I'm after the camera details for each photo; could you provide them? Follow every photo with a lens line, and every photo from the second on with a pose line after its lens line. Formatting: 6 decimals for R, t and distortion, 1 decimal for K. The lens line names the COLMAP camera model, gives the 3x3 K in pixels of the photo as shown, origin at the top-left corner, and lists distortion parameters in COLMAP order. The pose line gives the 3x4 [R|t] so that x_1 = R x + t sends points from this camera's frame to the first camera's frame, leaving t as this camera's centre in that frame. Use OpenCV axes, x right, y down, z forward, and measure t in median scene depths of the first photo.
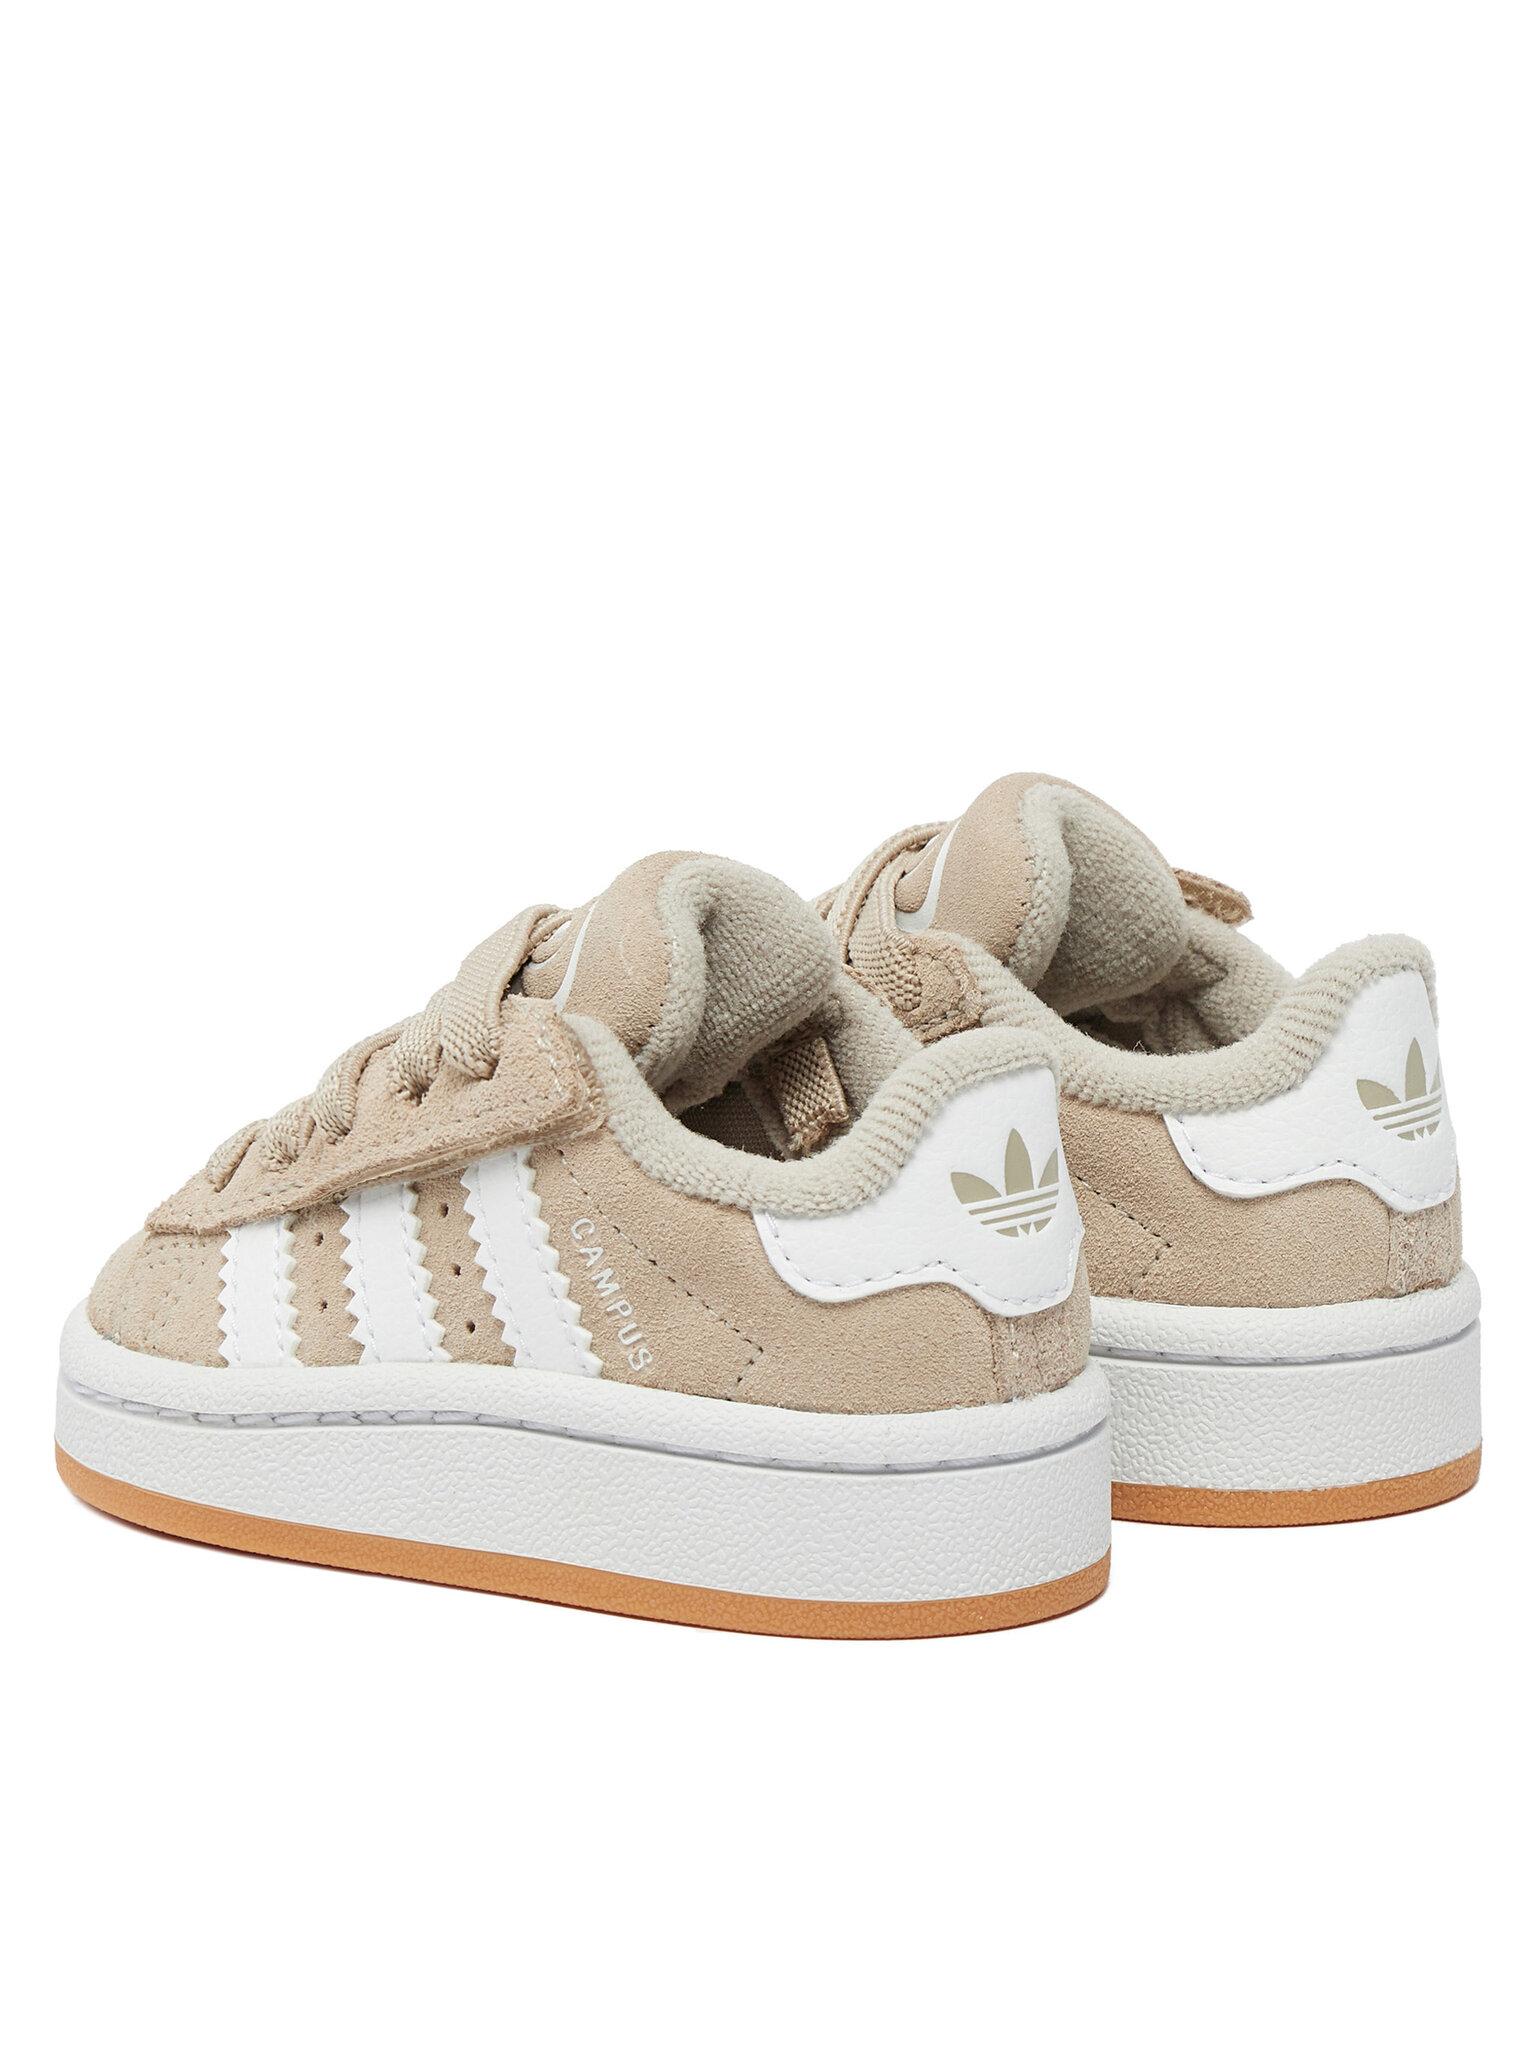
lens RADIAL K [[6085.6, 0, 768.0], [0, 6085.6, 1024.0], [0, 0, 1]] dist [-0.792838, 0.140633]
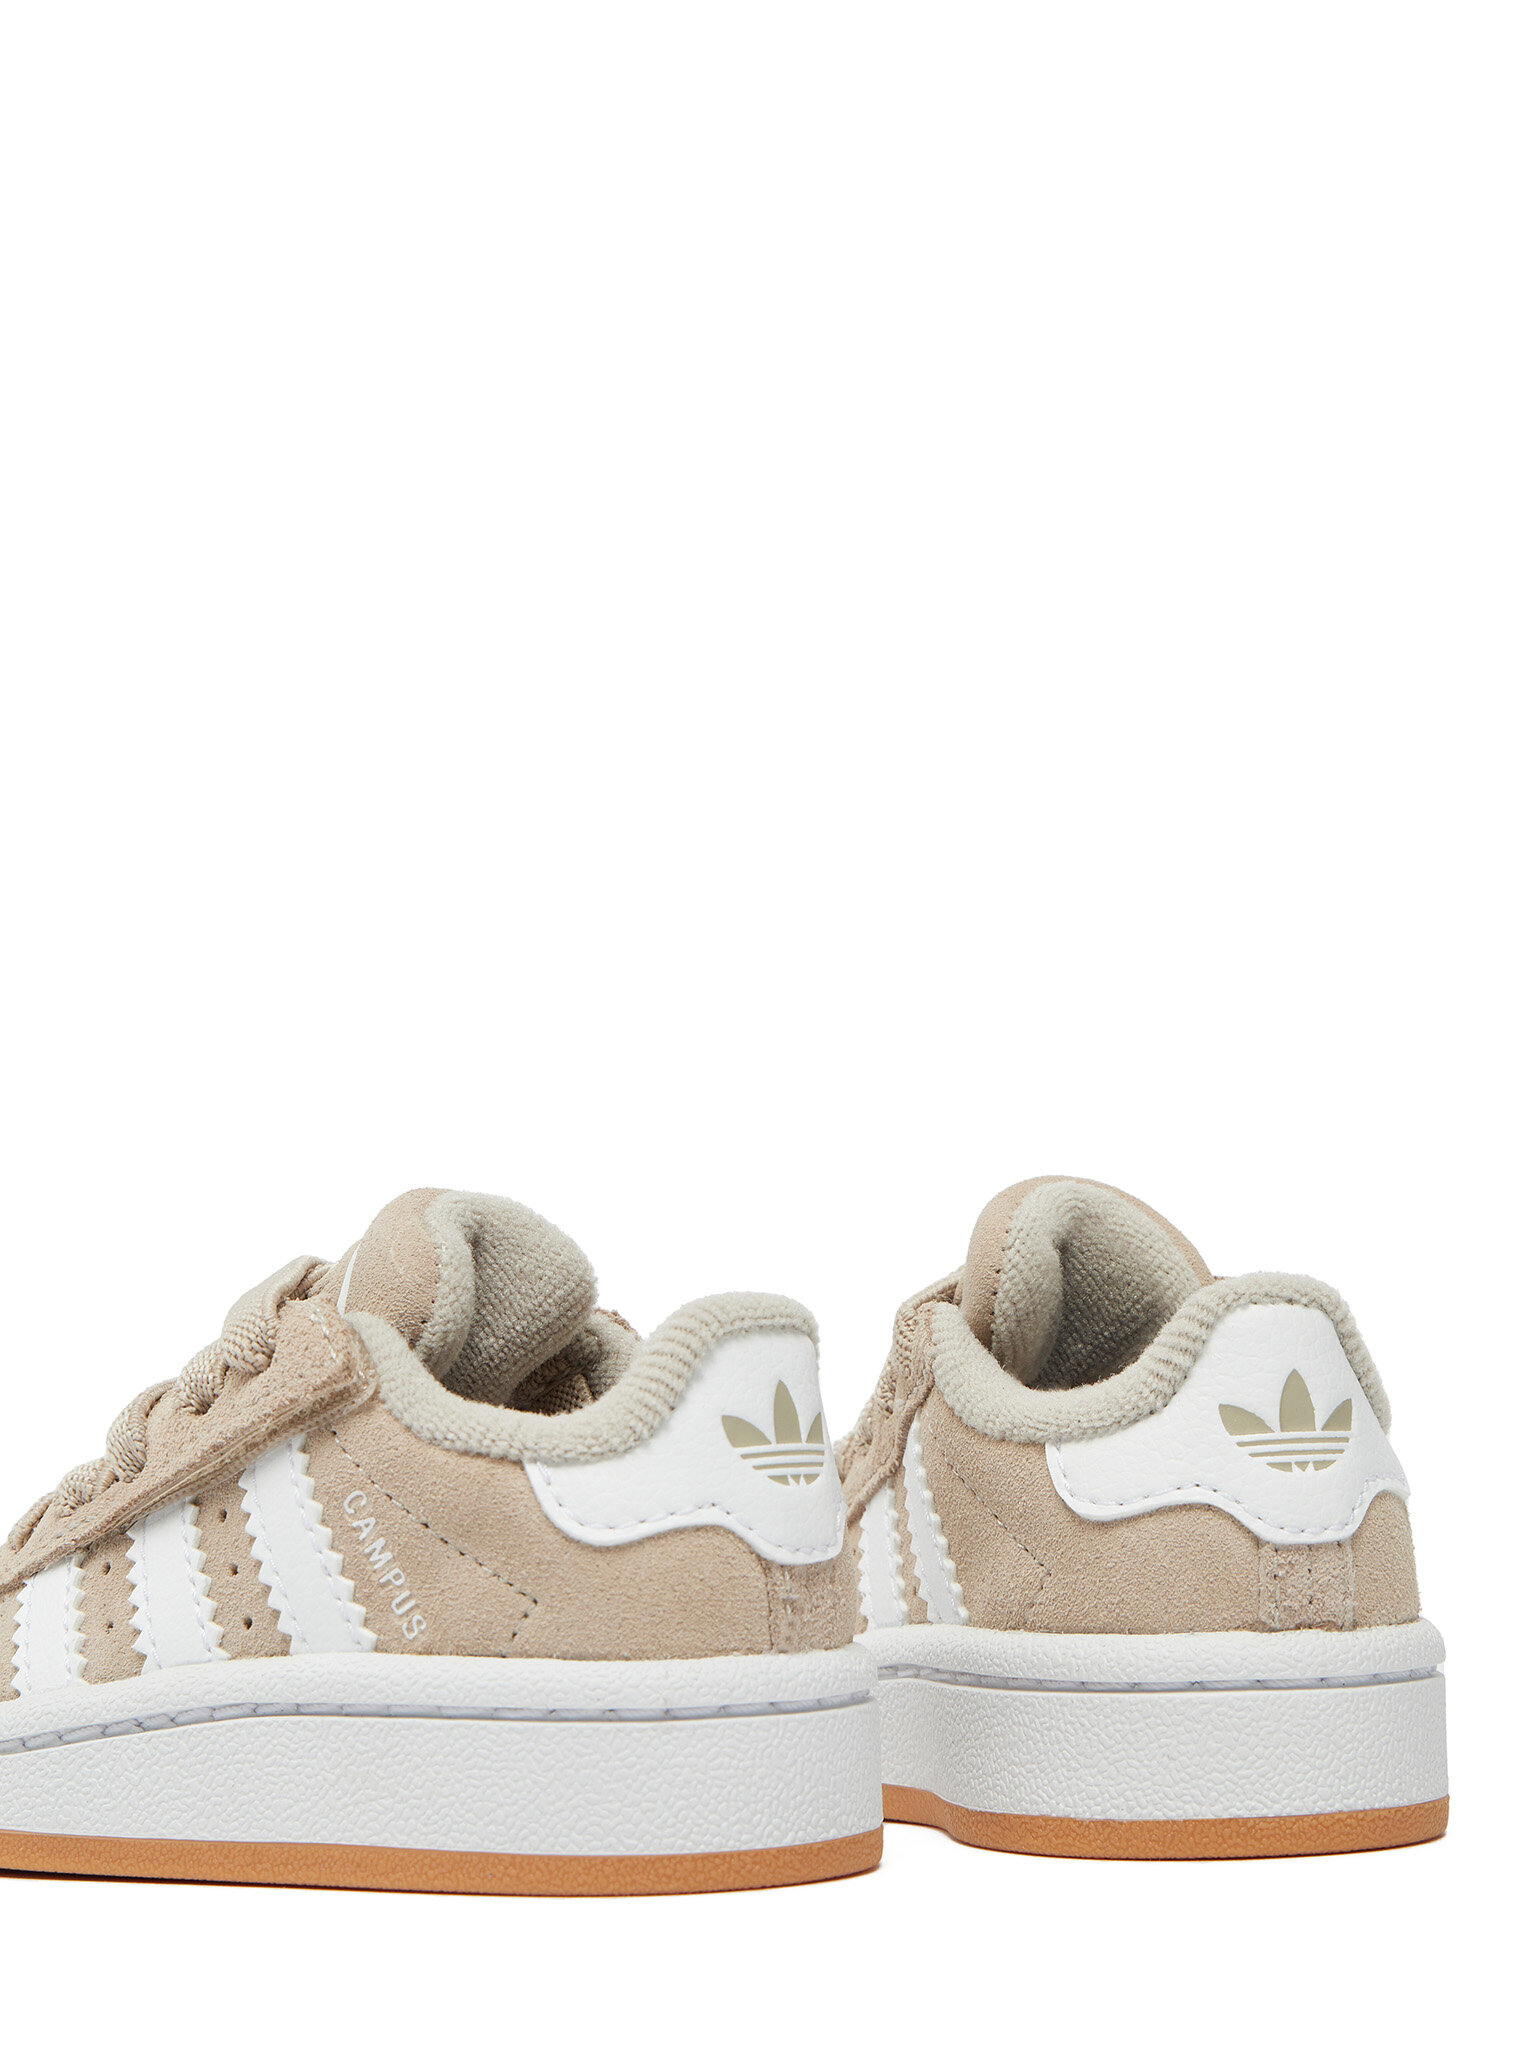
lens RADIAL K [[3704.0, 0, 768.0], [0, 3704.0, 1024.0], [0, 0, 1]] dist [-0.315658, 0.412324]
pose [[0.996903, -0.013906, 0.077400, -0.008279], [0.031613, 0.972076, -0.232526, 0.101483], [-0.072005, 0.234253, 0.969505, 0.388546]]
